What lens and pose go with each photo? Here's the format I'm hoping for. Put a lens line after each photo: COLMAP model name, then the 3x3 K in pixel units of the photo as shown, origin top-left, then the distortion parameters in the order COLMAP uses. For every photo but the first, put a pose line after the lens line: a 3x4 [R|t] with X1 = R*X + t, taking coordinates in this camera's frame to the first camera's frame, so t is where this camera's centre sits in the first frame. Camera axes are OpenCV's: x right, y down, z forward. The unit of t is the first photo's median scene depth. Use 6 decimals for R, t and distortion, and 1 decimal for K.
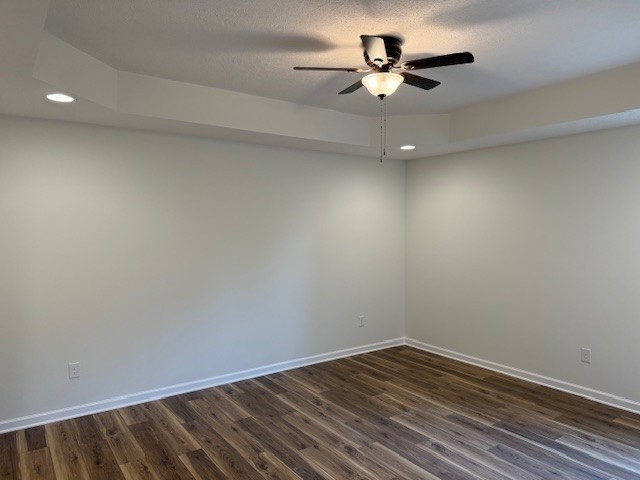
lens RADIAL K [[451.0, 0, 321.3], [0, 451.0, 240.8], [0, 0, 1]] dist [0.091318, -0.111238]
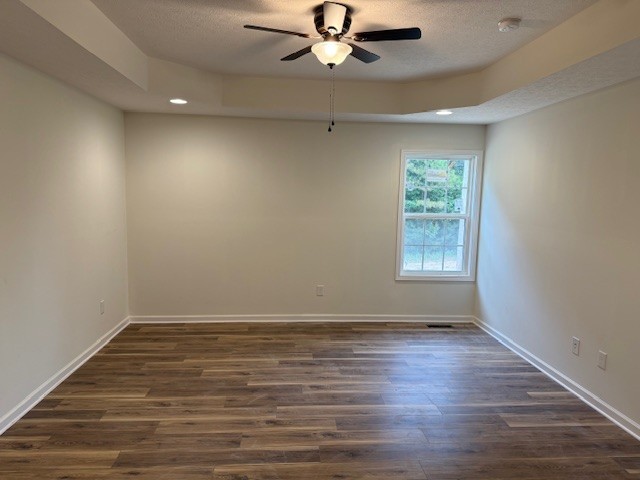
lens RADIAL K [[451.0, 0, 321.3], [0, 451.0, 240.8], [0, 0, 1]] dist [0.091318, -0.111238]
pose [[0.513315, -0.082656, 0.854210, -0.528365], [0.007926, 0.995765, 0.091590, -0.015104], [-0.858164, -0.040244, 0.511797, 0.326127]]
